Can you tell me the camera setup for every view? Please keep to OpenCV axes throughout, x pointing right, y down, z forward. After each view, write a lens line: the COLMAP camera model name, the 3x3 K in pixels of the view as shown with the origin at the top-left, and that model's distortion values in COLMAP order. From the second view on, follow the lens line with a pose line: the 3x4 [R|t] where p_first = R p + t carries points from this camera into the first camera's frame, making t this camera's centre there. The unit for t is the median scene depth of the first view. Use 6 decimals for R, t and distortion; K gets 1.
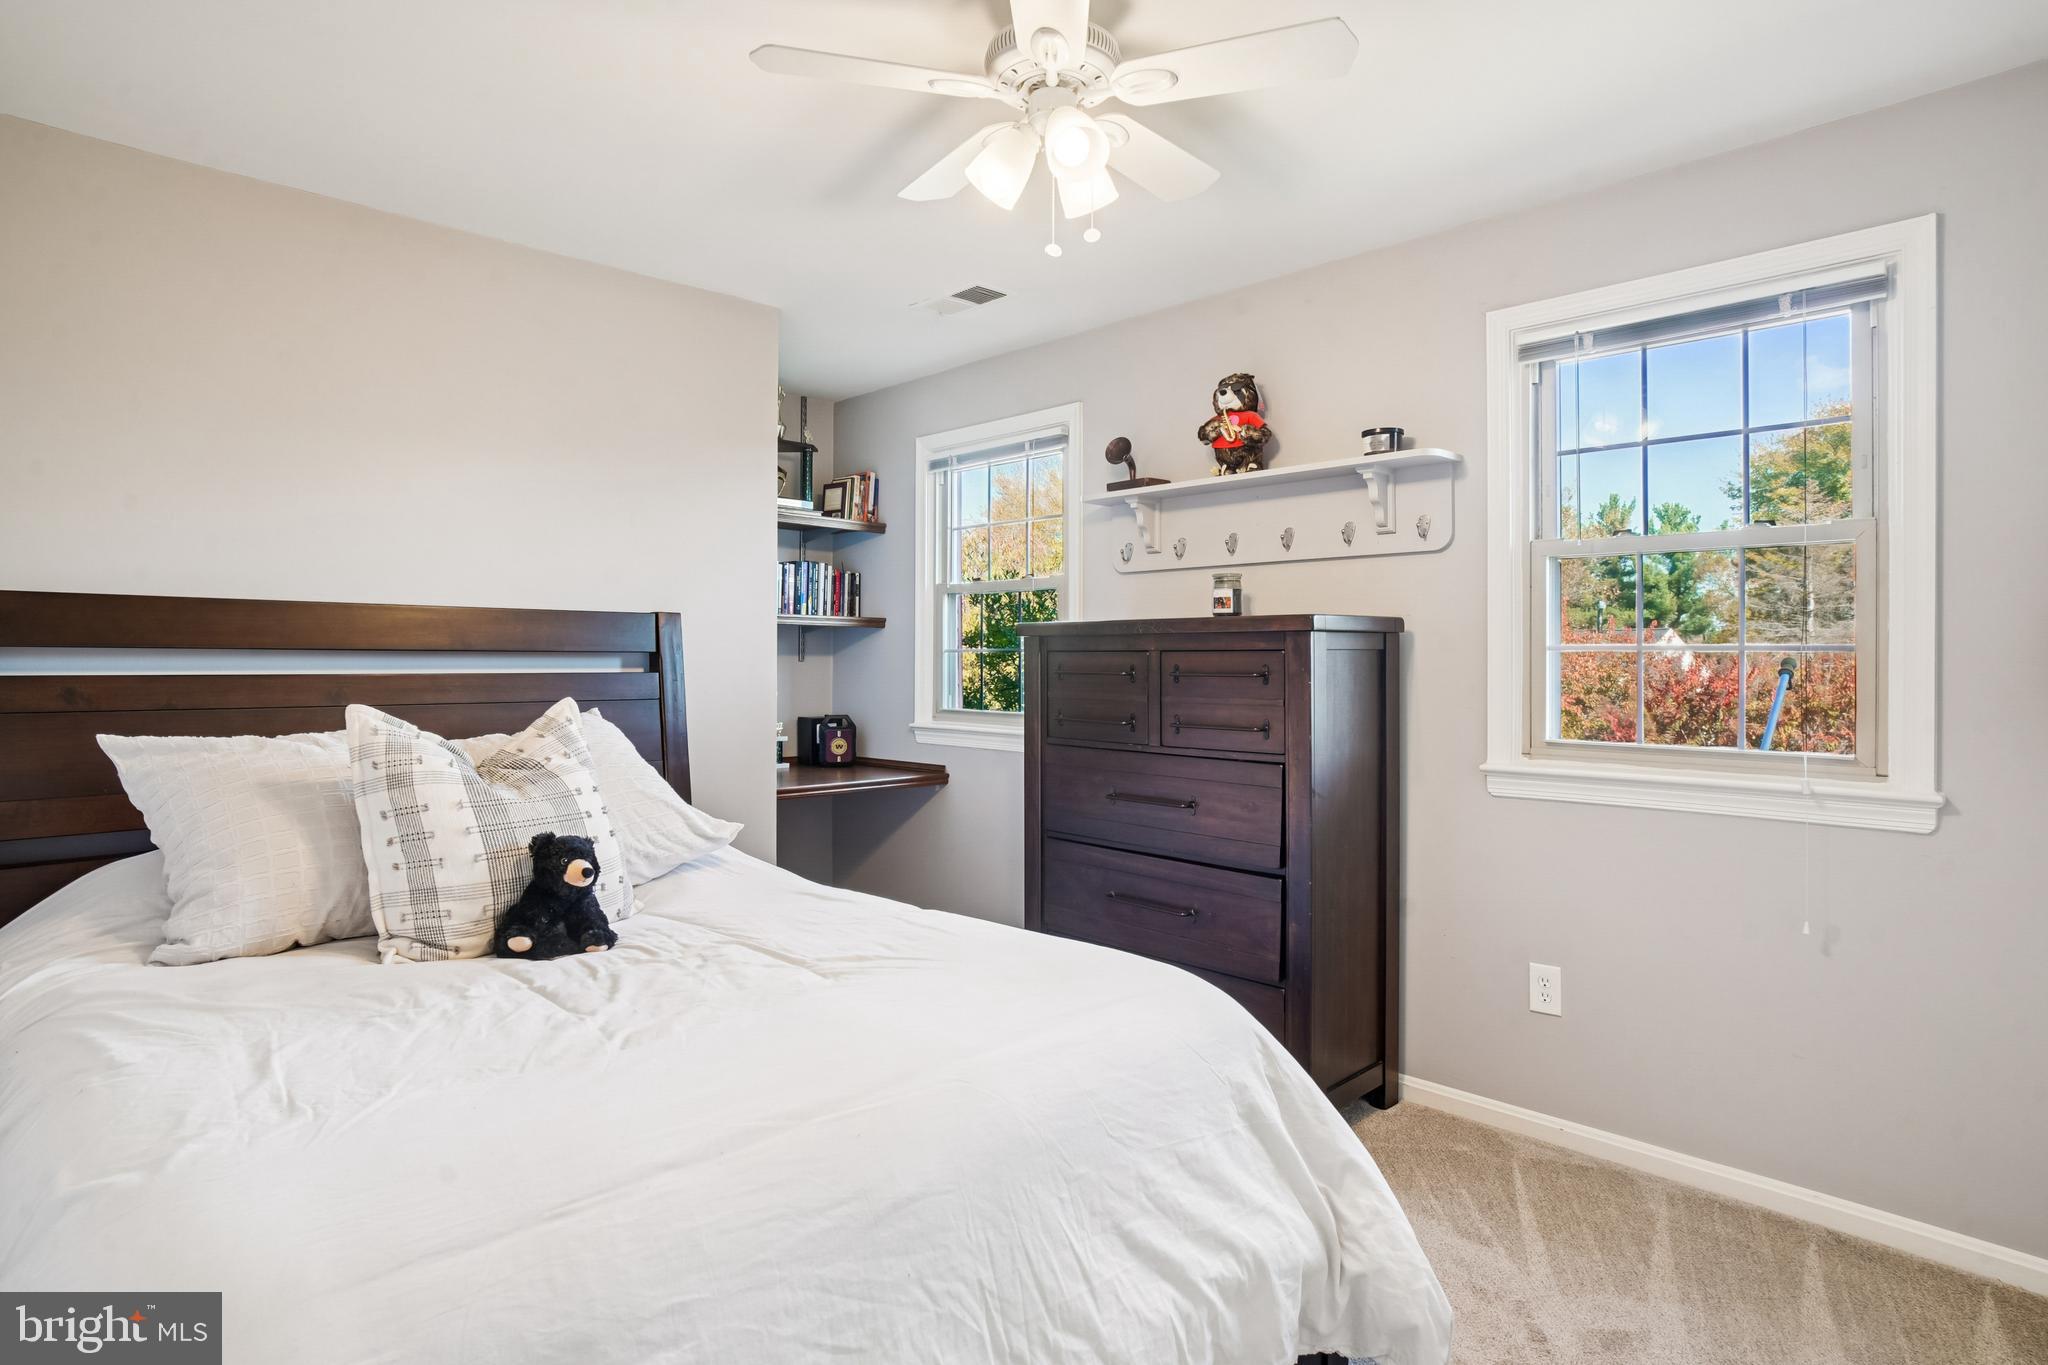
lens RADIAL K [[1051.4, 0, 1119.3], [0, 1051.4, 675.4], [0, 0, 1]] dist [-0.015511, 0.014389]
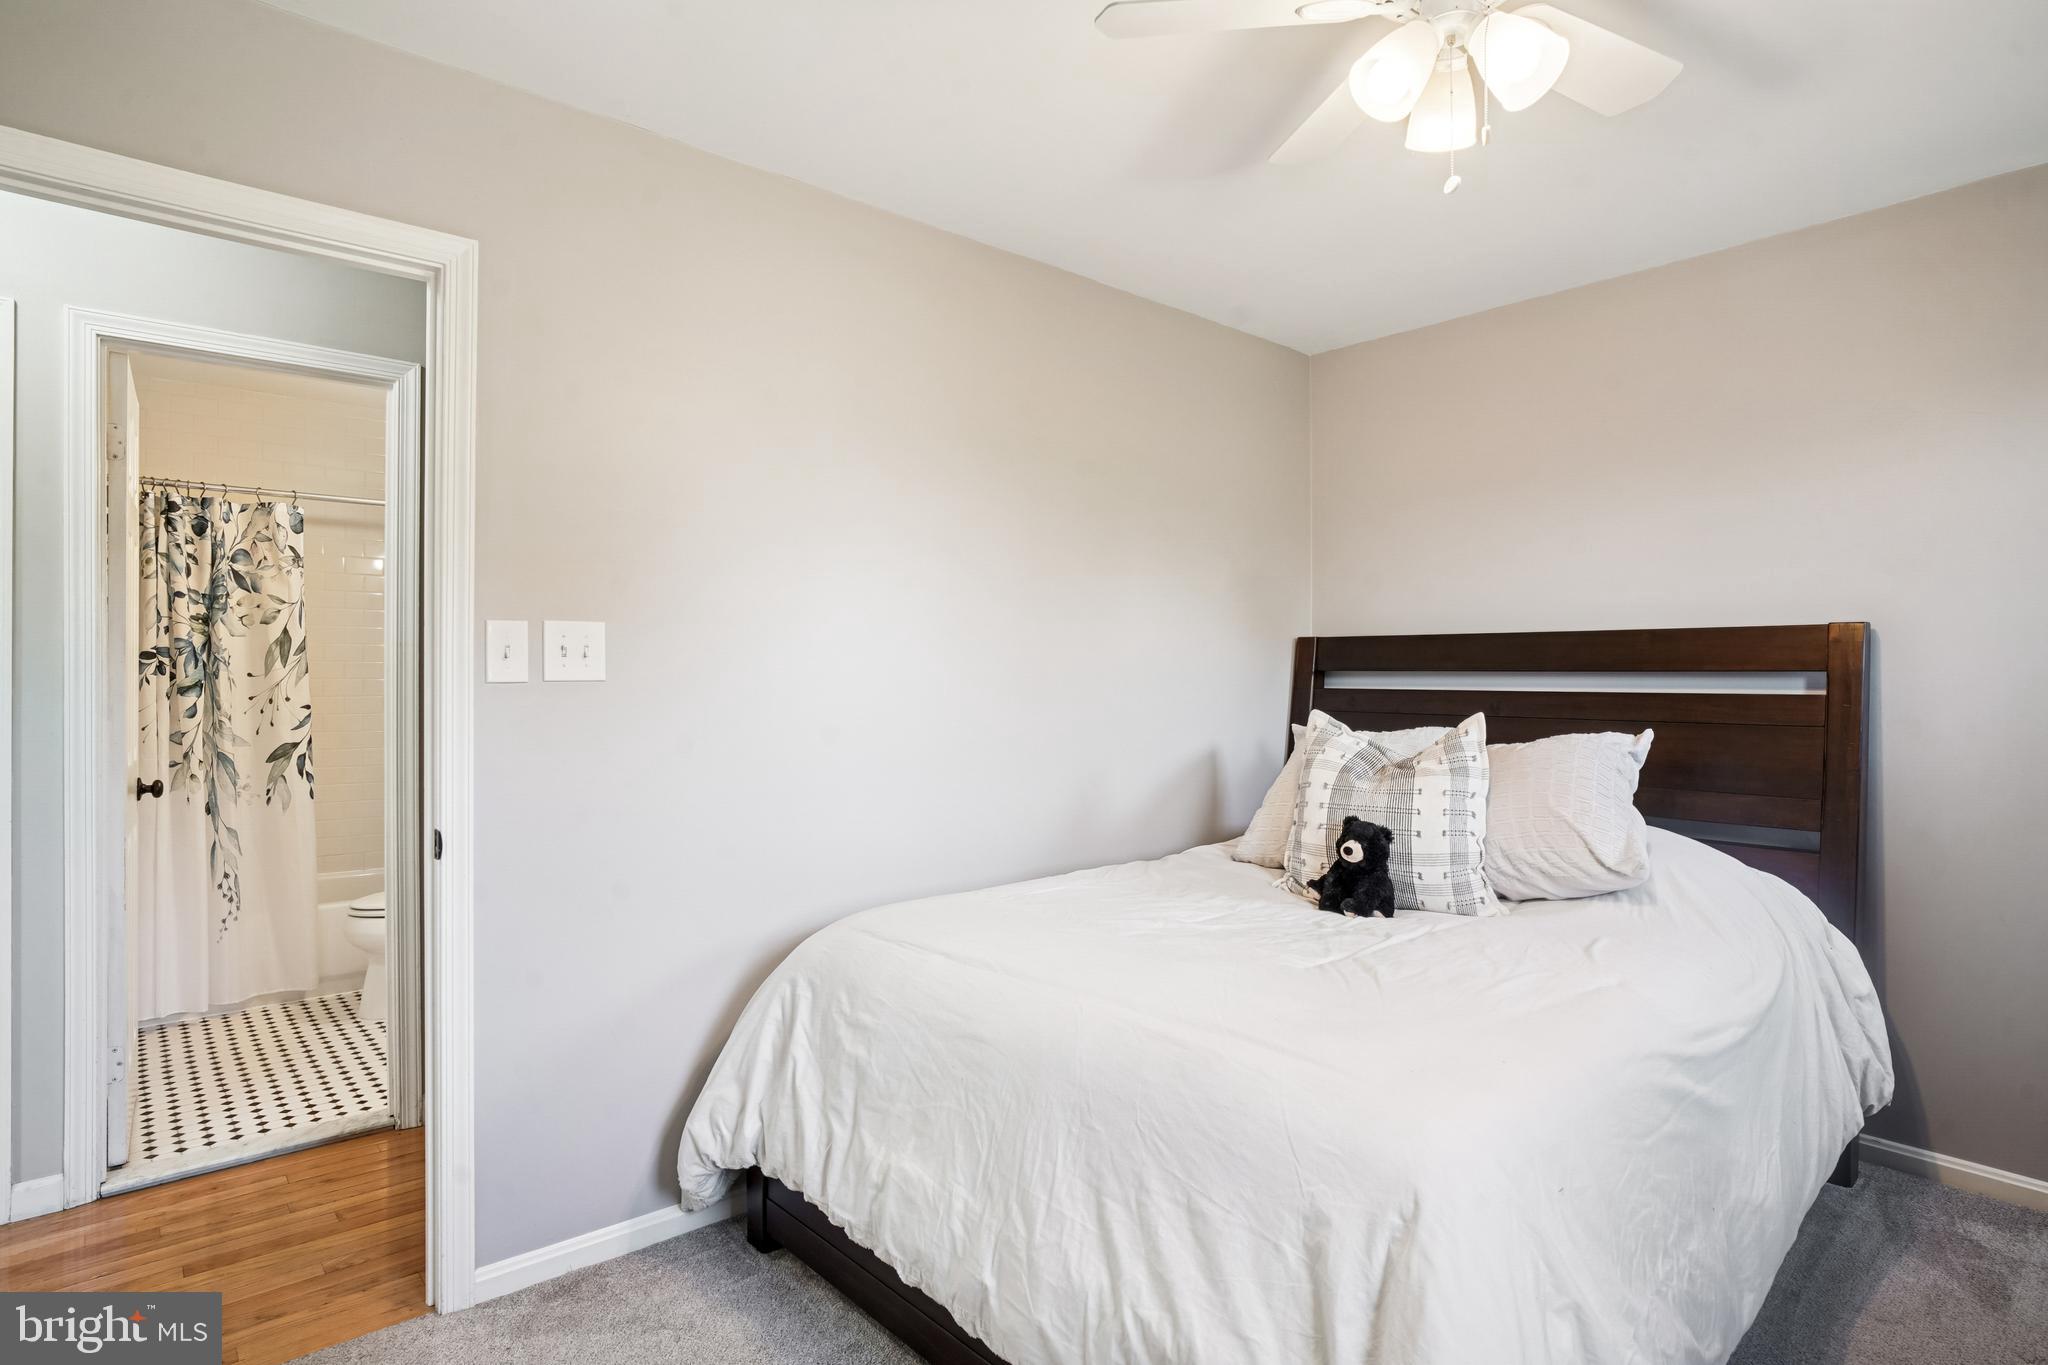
lens RADIAL K [[1169.5, 0, 1083.9], [0, 1169.5, 663.5], [0, 0, 1]] dist [0.075714, 0.000217]
pose [[-0.067744, -0.005784, -0.997686, 1.076969], [-0.011300, 0.999924, -0.005030, -0.031966], [0.997639, 0.010933, -0.067804, 0.893022]]
